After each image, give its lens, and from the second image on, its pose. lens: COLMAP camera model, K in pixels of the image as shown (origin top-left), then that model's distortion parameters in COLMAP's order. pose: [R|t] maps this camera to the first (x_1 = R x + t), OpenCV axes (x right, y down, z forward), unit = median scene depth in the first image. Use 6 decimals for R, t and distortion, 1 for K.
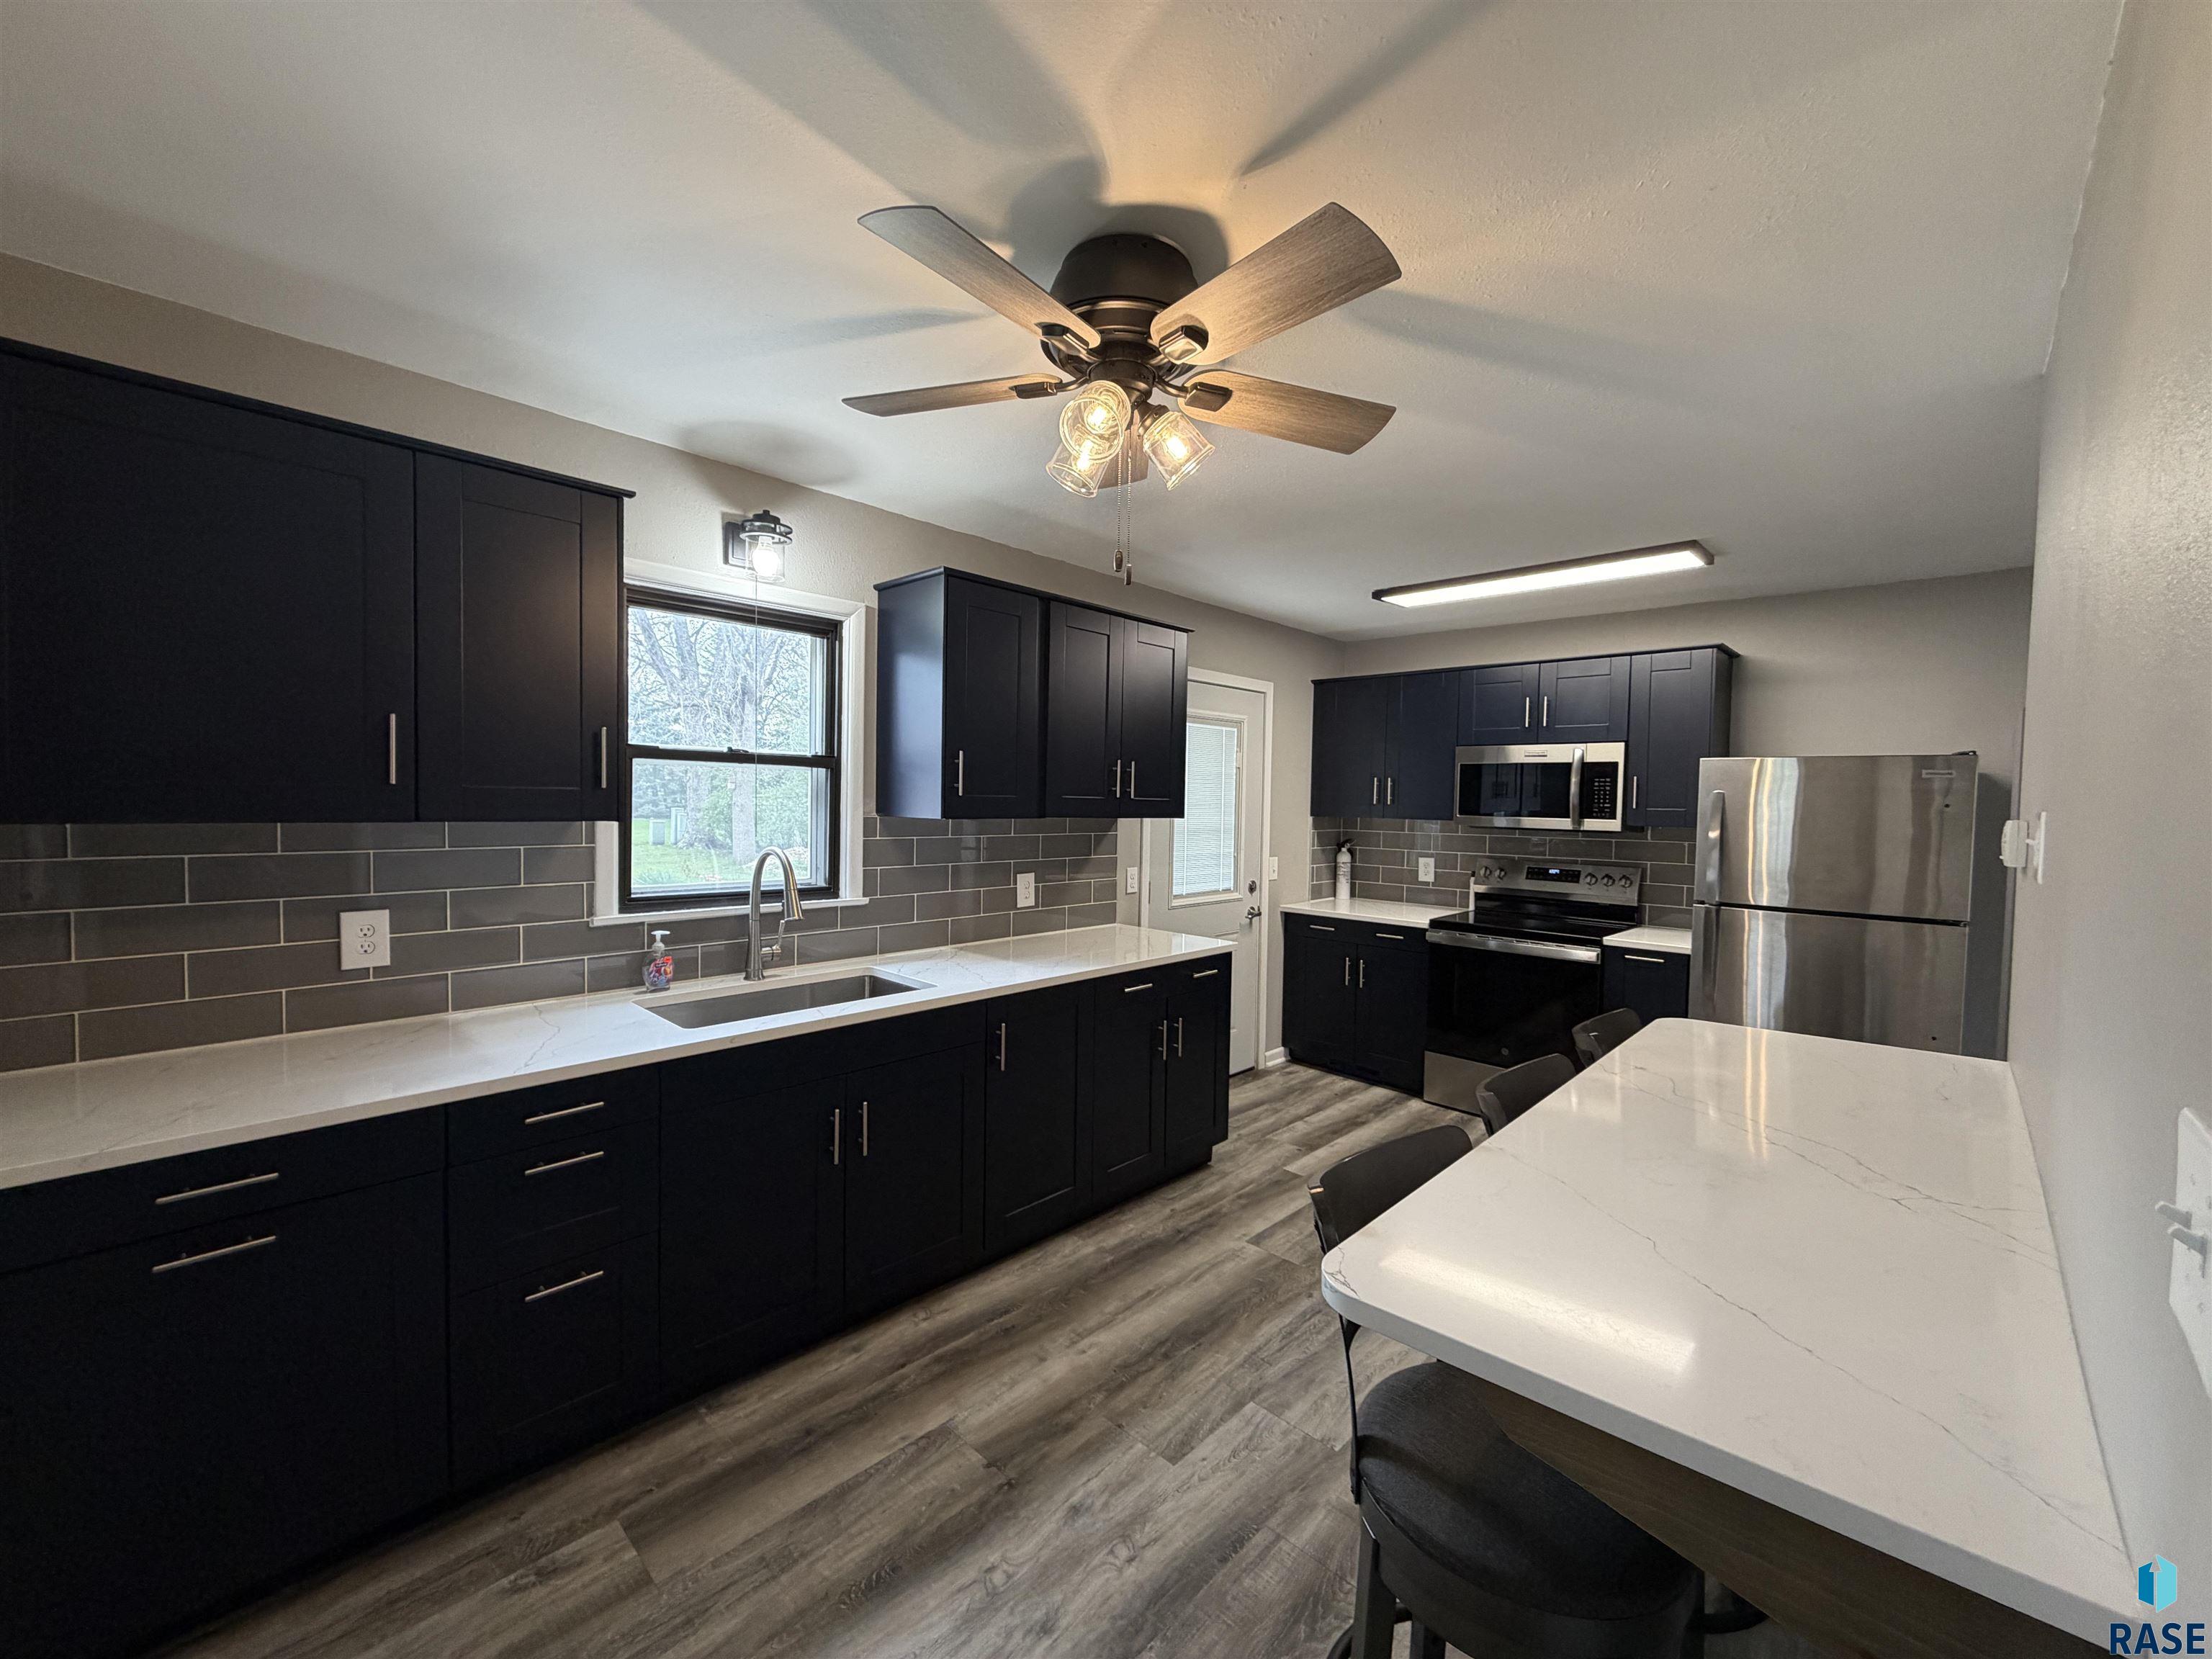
lens RADIAL K [[883.8, 0, 1098.1], [0, 883.8, 829.0], [0, 0, 1]] dist [-0.001814, 0.000029]
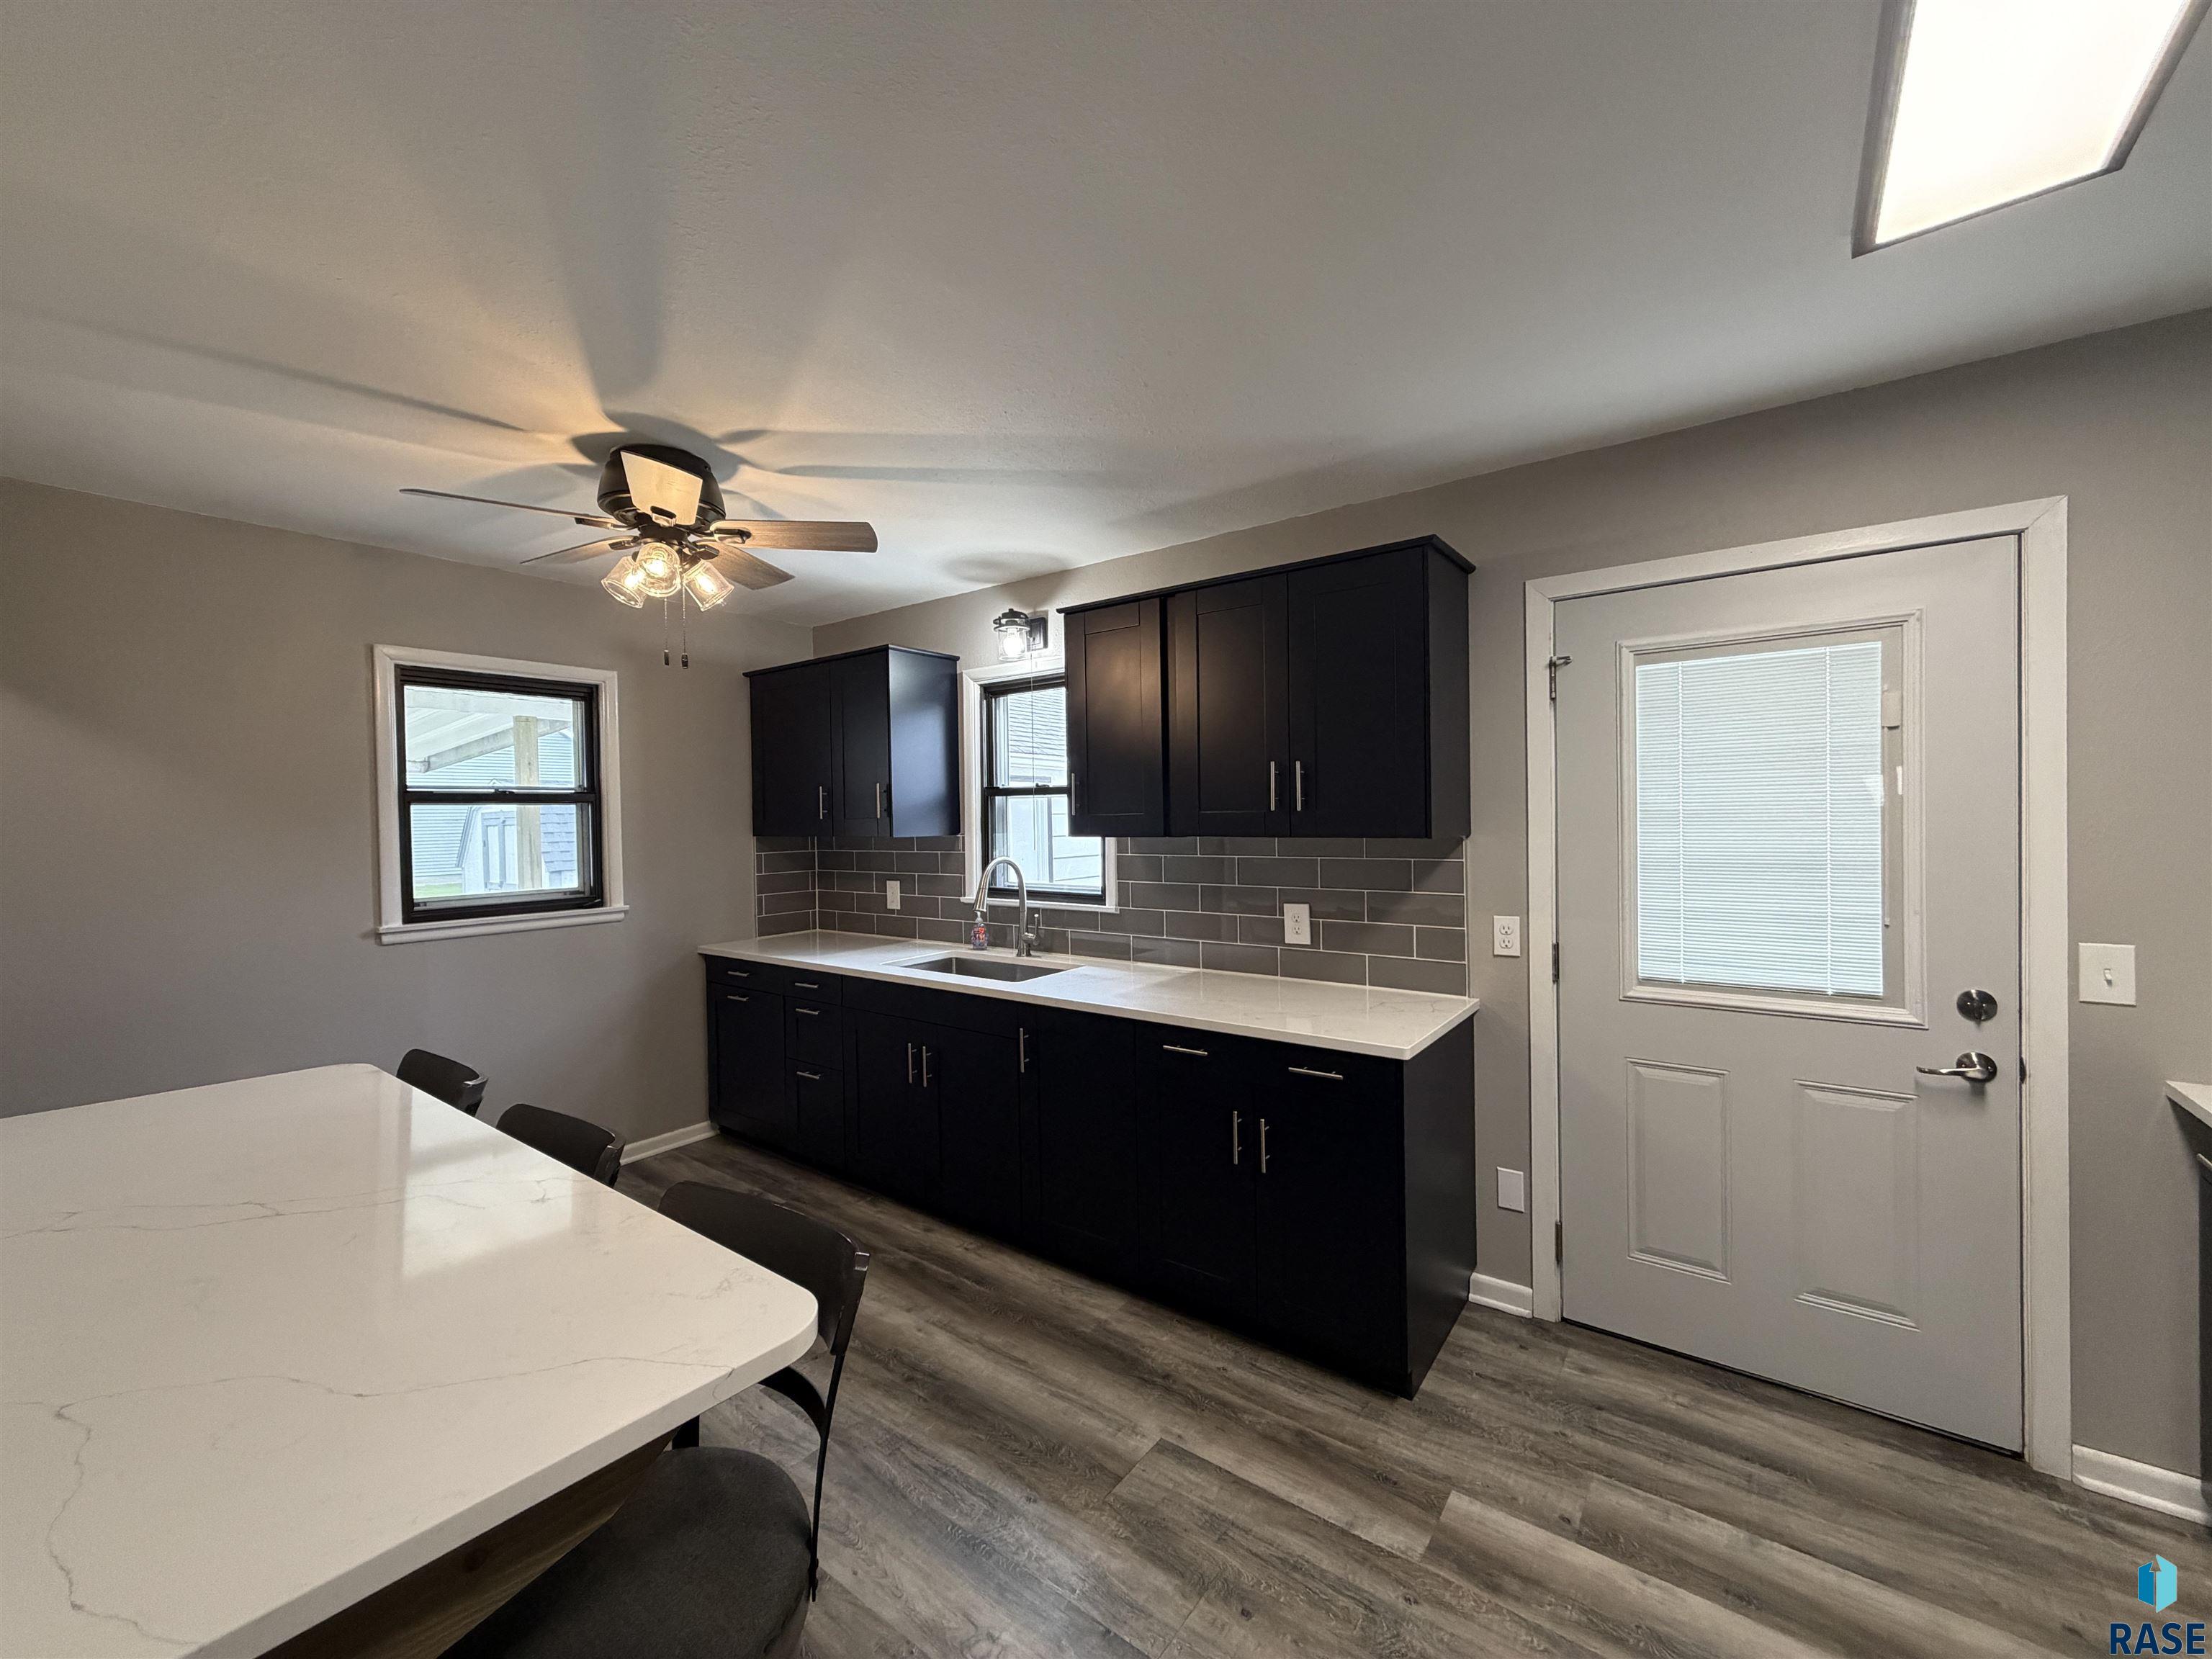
lens RADIAL K [[883.8, 0, 1100.2], [0, 883.8, 830.0], [0, 0, 1]] dist [-0.001814, 0.000029]
pose [[0.115474, -0.002843, -0.993306, 0.652646], [-0.013679, 0.999897, -0.004452, -0.011624], [0.993216, 0.014101, 0.115423, 0.652000]]
